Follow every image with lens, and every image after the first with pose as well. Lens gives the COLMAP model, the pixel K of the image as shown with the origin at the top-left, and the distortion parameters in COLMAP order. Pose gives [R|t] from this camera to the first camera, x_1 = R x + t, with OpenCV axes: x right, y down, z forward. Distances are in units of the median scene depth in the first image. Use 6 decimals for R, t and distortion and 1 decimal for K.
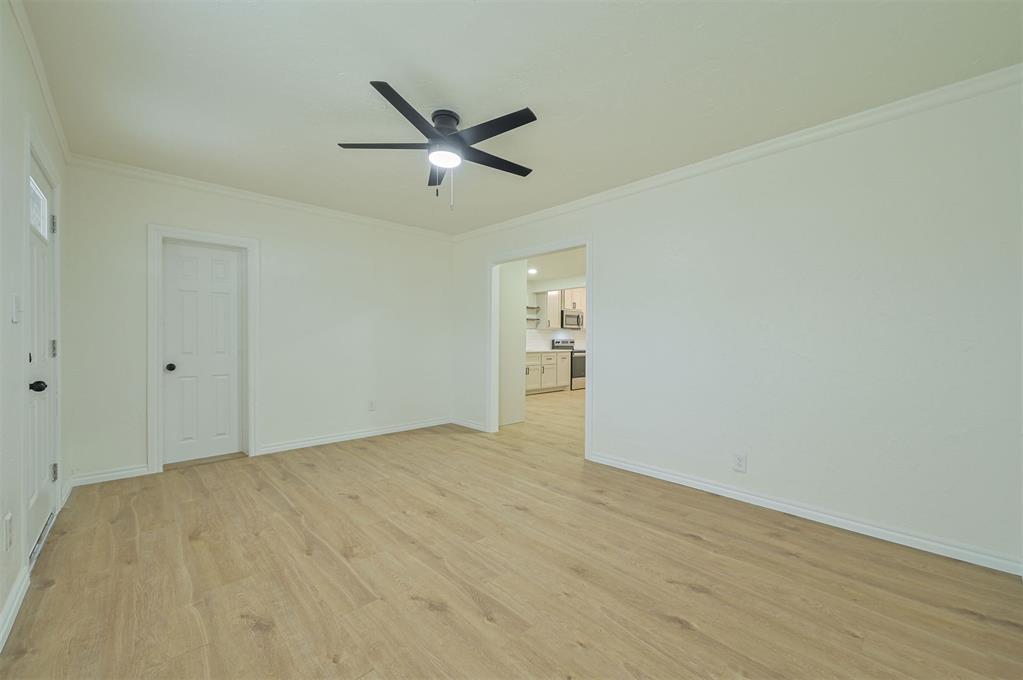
lens RADIAL K [[413.8, 0, 491.9], [0, 413.8, 356.5], [0, 0, 1]] dist [-0.001835, -0.000106]
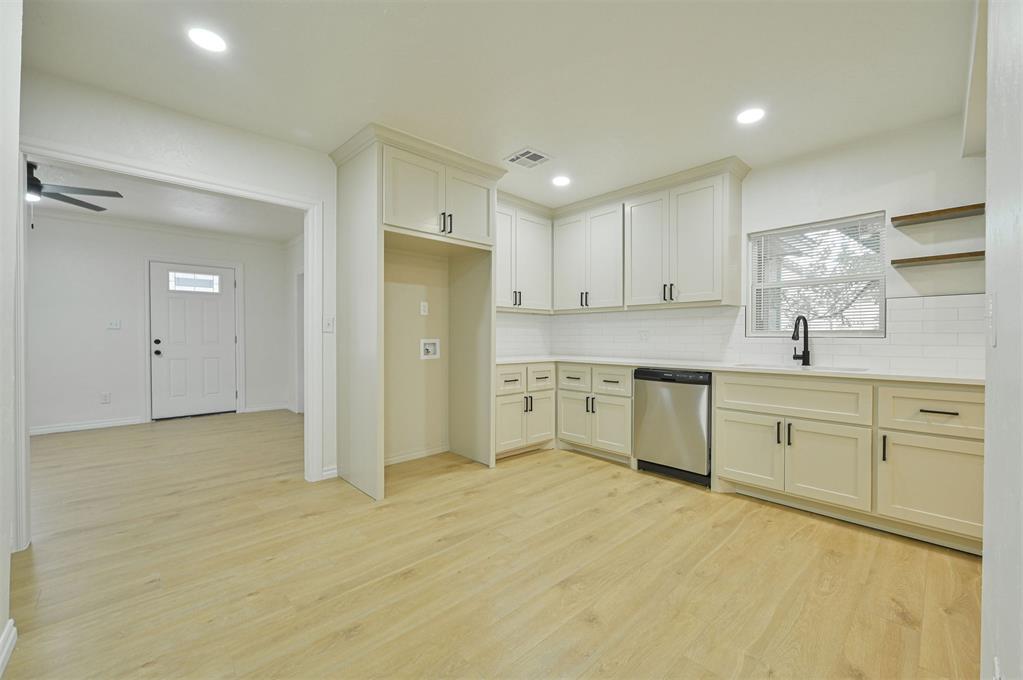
lens RADIAL K [[409.7, 0, 517.5], [0, 409.7, 345.2], [0, 0, 1]] dist [0.000861, 0.000034]
pose [[0.043416, 0.008844, -0.999018, 0.345531], [-0.051202, 0.998666, 0.006616, -0.020562], [0.997744, 0.050865, 0.043811, 0.702478]]
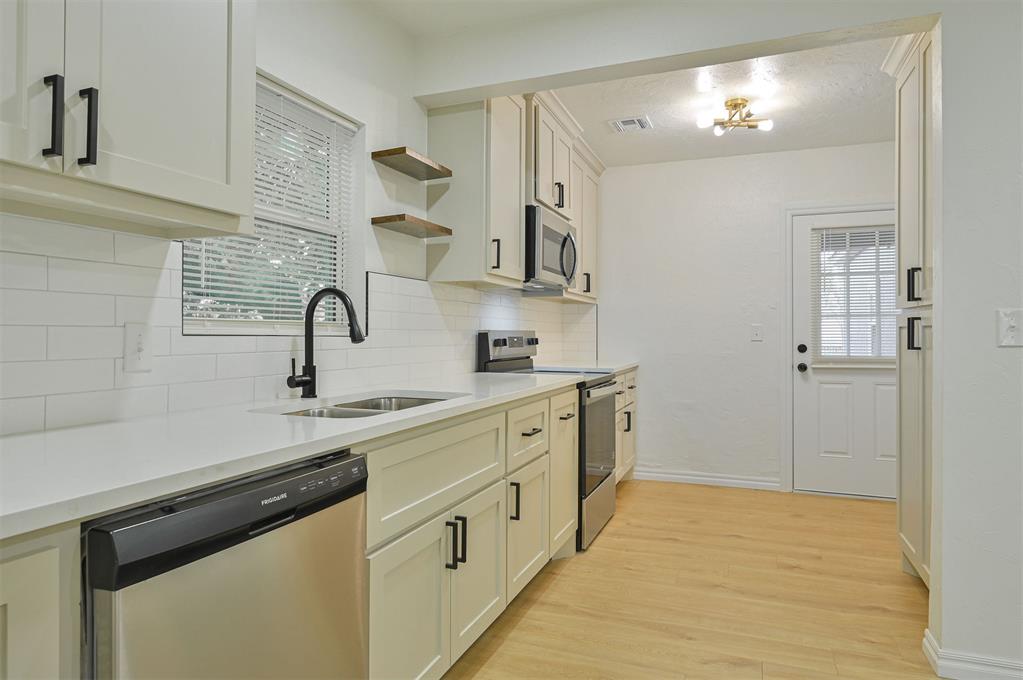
lens RADIAL K [[610.8, 0, 511.5], [0, 610.8, 331.2], [0, 0, 1]] dist [0.002712, 0.001050]
pose [[0.886191, -0.000535, 0.463320, 0.002329], [0.023596, 0.998754, -0.043978, -0.026503], [-0.462719, 0.049905, 0.885099, 0.714201]]
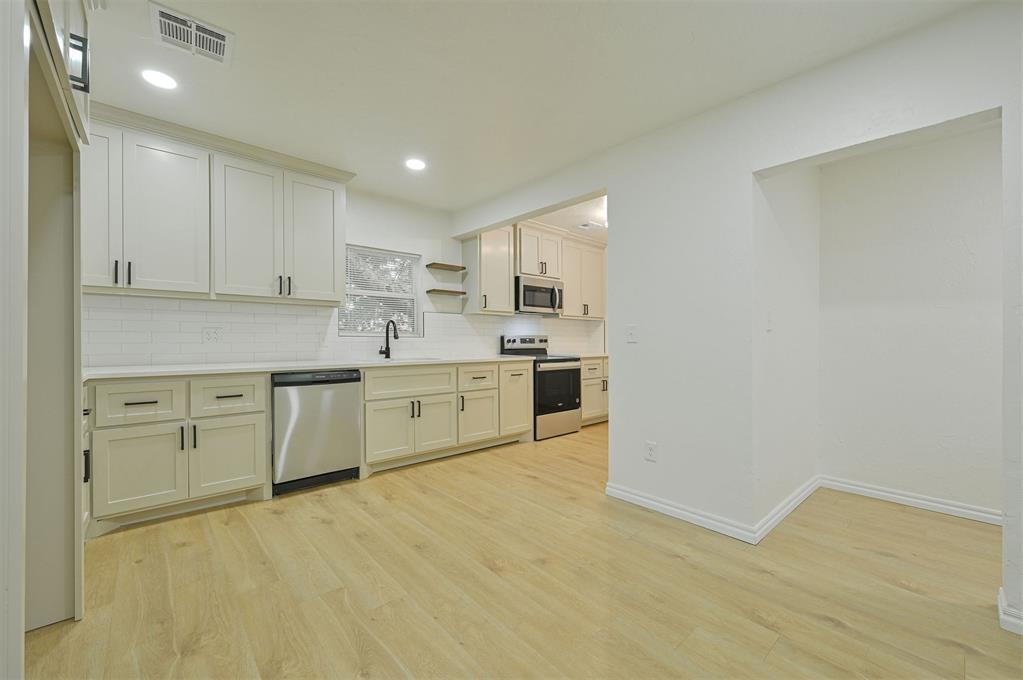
lens RADIAL K [[408.3, 0, 511.5], [0, 408.3, 340.0], [0, 0, 1]] dist [0.000185, 0.000102]
pose [[0.999889, -0.000812, 0.014873, 0.158028], [0.001433, 0.999125, -0.041798, -0.015423], [-0.014826, 0.041815, 0.999015, 0.525495]]
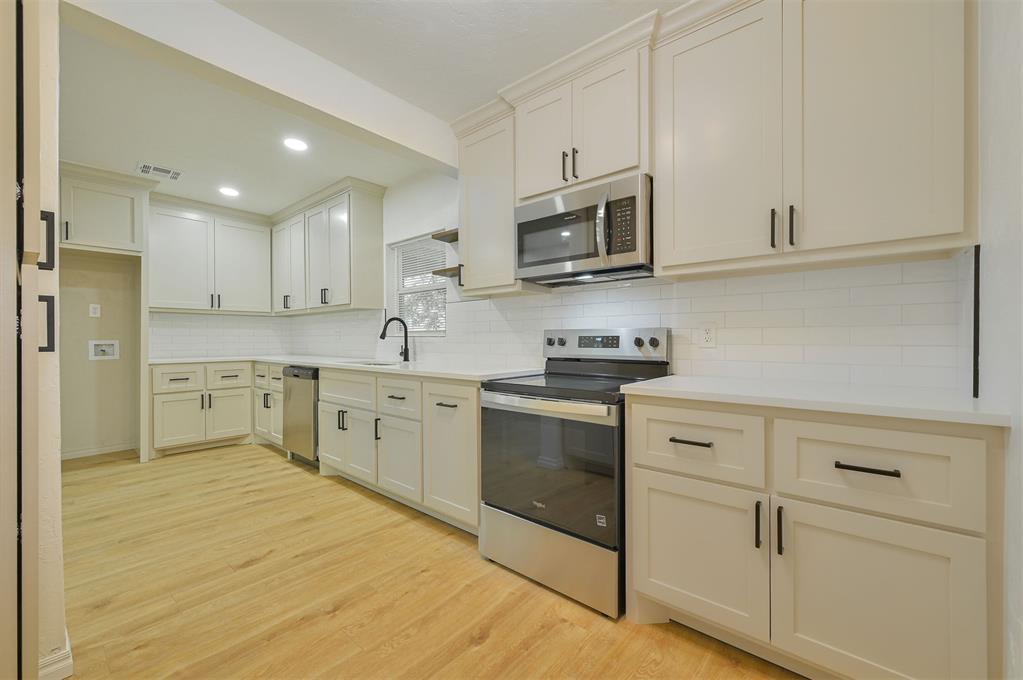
lens RADIAL K [[412.6, 0, 514.1], [0, 412.6, 342.4], [0, 0, 1]] dist [0.000244, -0.000185]
pose [[0.149678, -0.001644, -0.988733, 0.414420], [-0.044165, 0.998989, -0.008347, -0.032118], [0.987748, 0.044917, 0.149454, 0.979210]]
